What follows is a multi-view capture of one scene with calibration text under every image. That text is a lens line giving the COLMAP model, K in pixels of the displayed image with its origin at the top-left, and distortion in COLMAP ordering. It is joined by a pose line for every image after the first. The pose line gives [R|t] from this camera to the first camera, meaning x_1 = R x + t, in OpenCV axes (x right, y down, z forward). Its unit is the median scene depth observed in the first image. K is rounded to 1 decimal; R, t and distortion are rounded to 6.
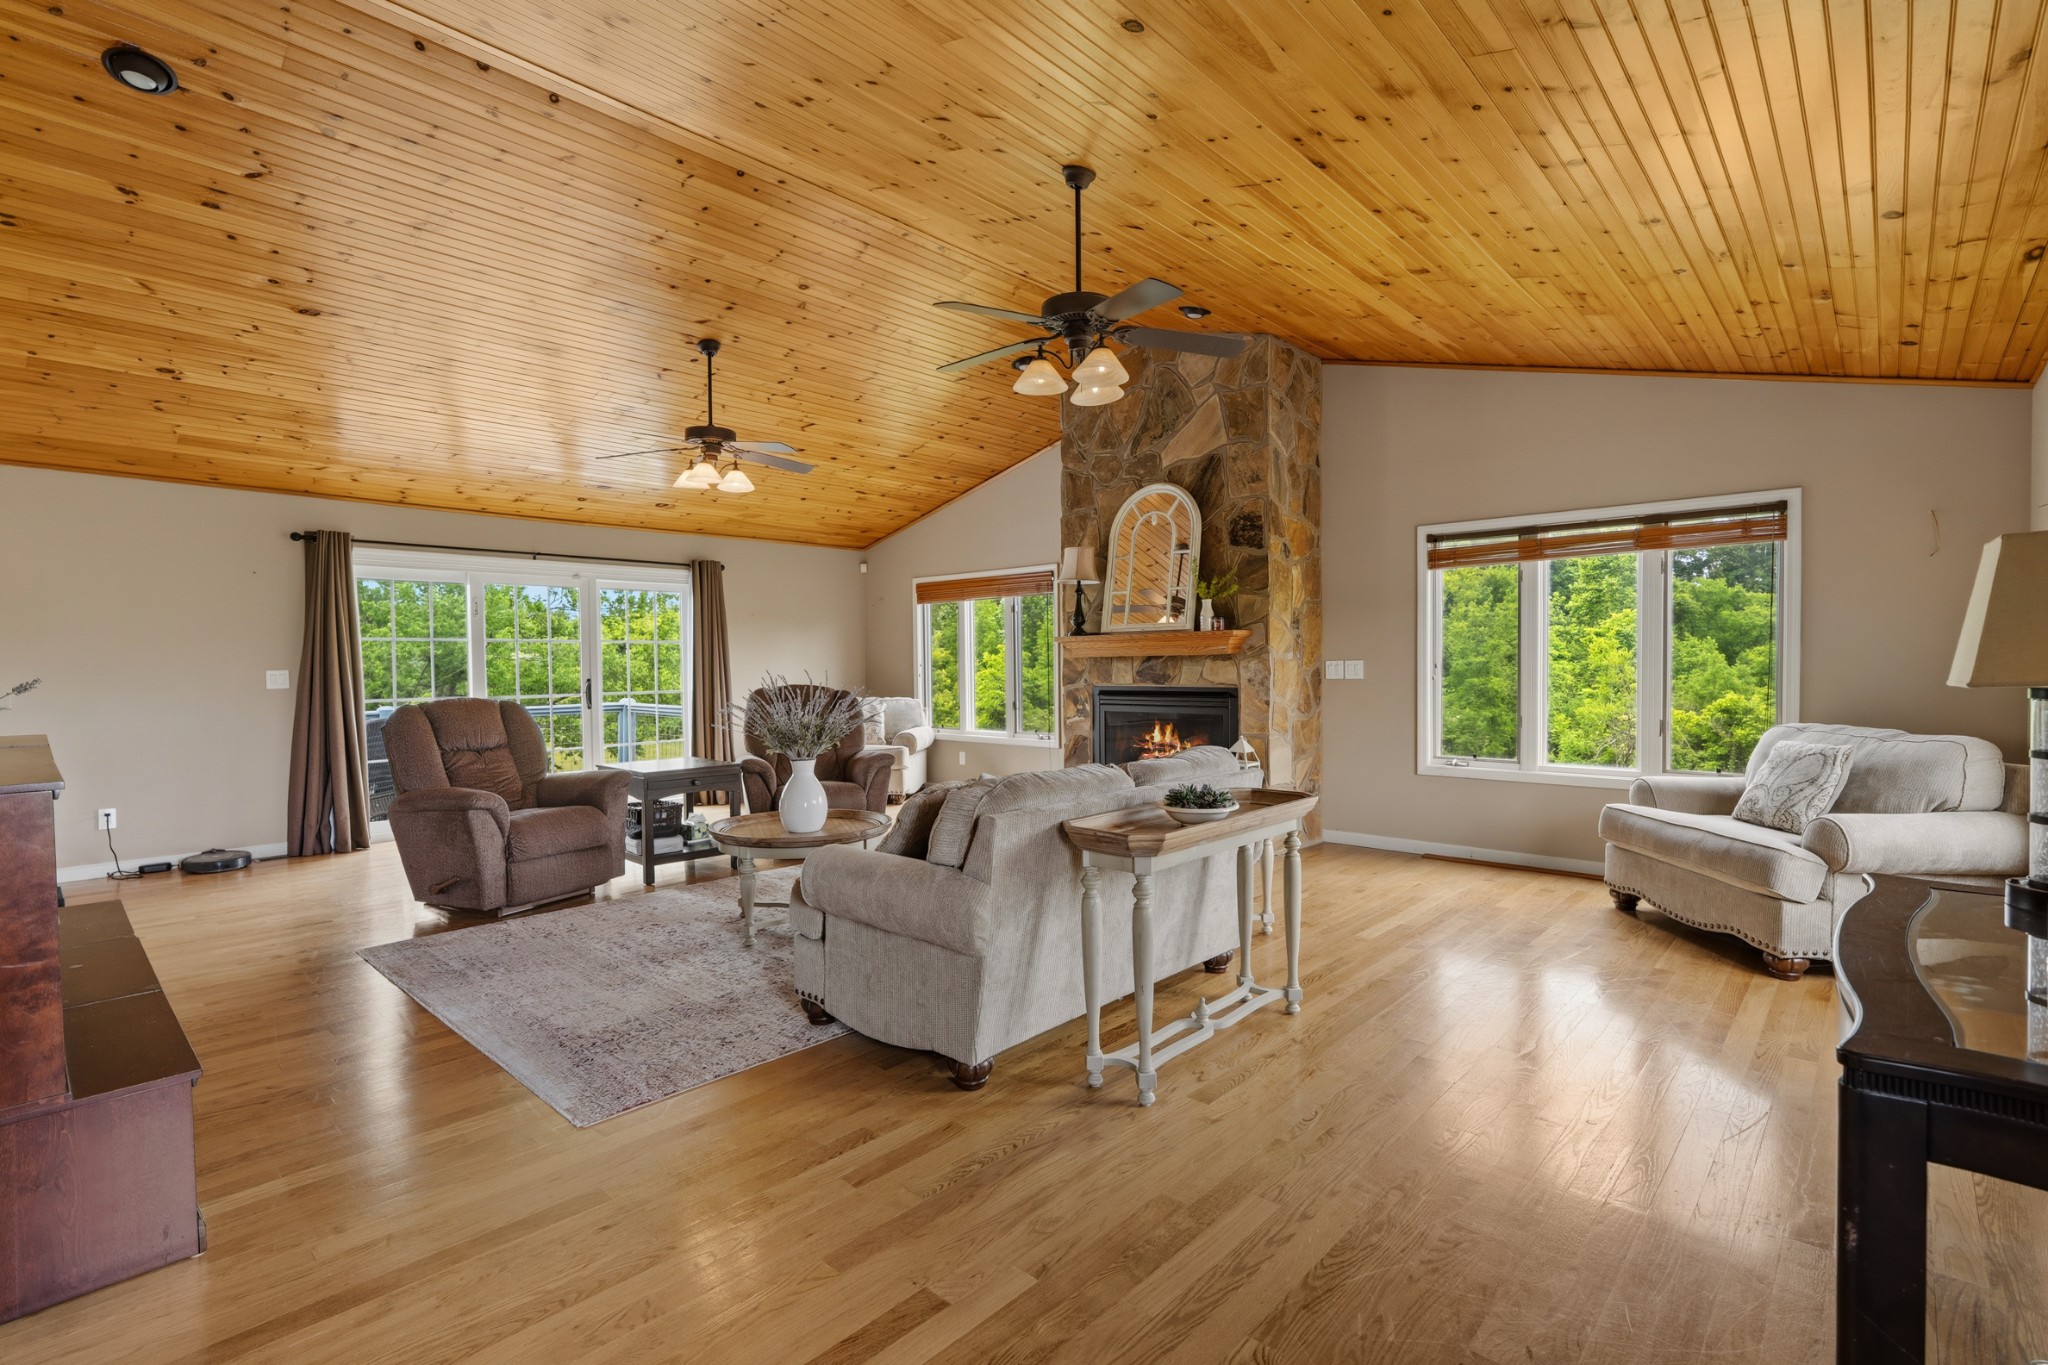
lens RADIAL K [[940.7, 0, 1021.7], [0, 940.7, 685.2], [0, 0, 1]] dist [-0.005678, 0.001361]
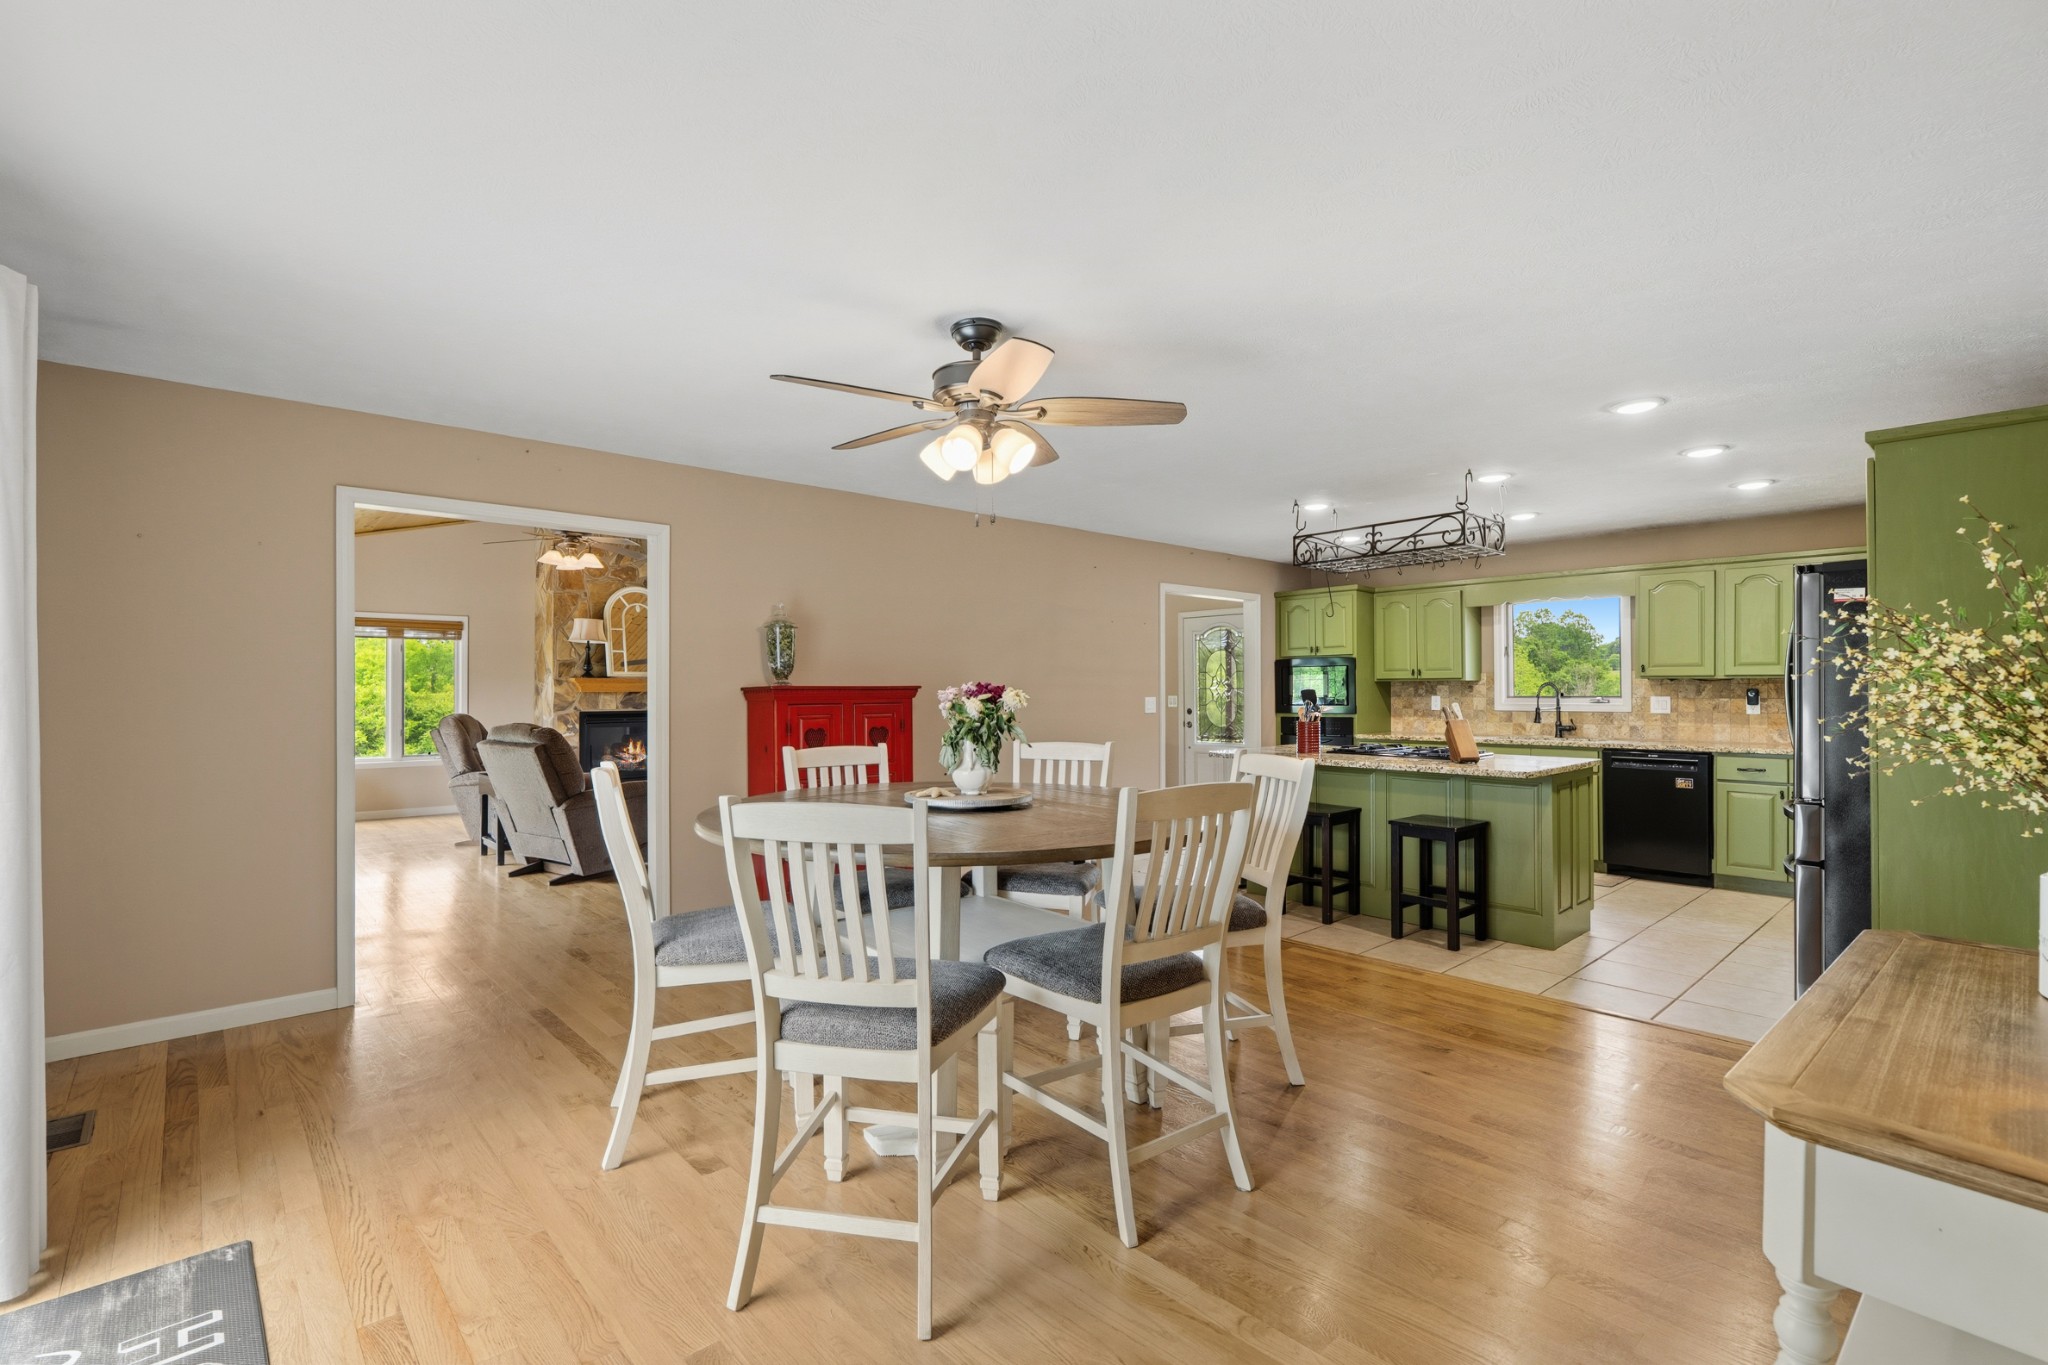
lens RADIAL K [[940.7, 0, 1023.5], [0, 940.7, 687.1], [0, 0, 1]] dist [-0.005678, 0.001361]
pose [[0.100277, 0.010817, 0.994901, -1.512782], [0.023793, 0.999629, -0.013266, -0.001293], [-0.994675, 0.025002, 0.099983, 0.182706]]
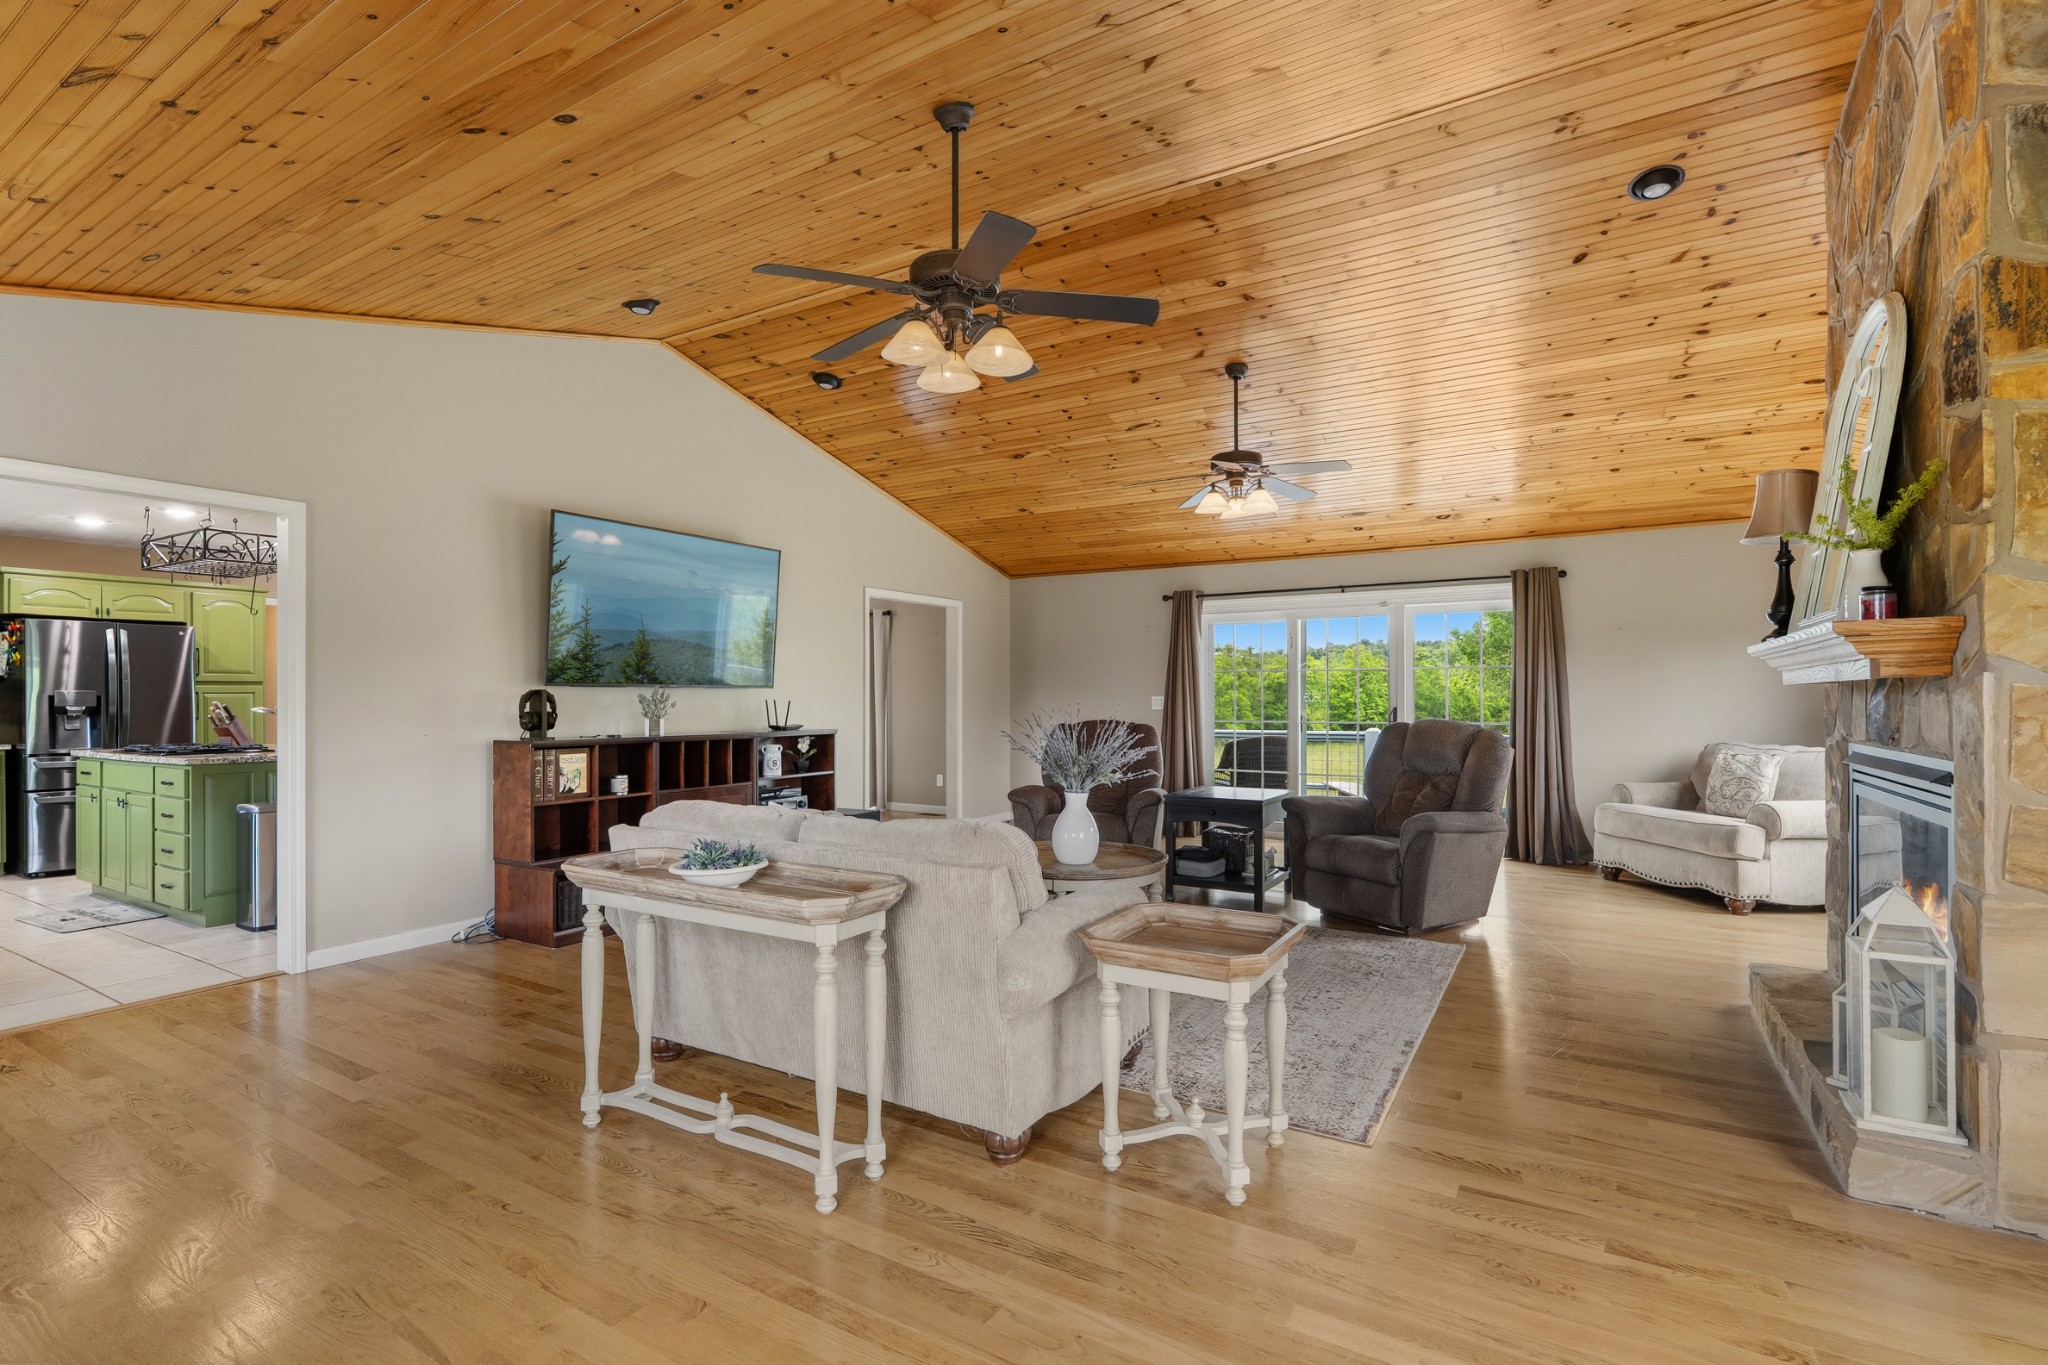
lens RADIAL K [[940.7, 0, 1026.0], [0, 940.7, 686.5], [0, 0, 1]] dist [-0.005678, 0.001361]
pose [[0.204257, -0.001084, -0.978917, 0.543939], [-0.021165, 0.999761, -0.005523, -0.018892], [0.978688, 0.021847, 0.204185, 0.544954]]
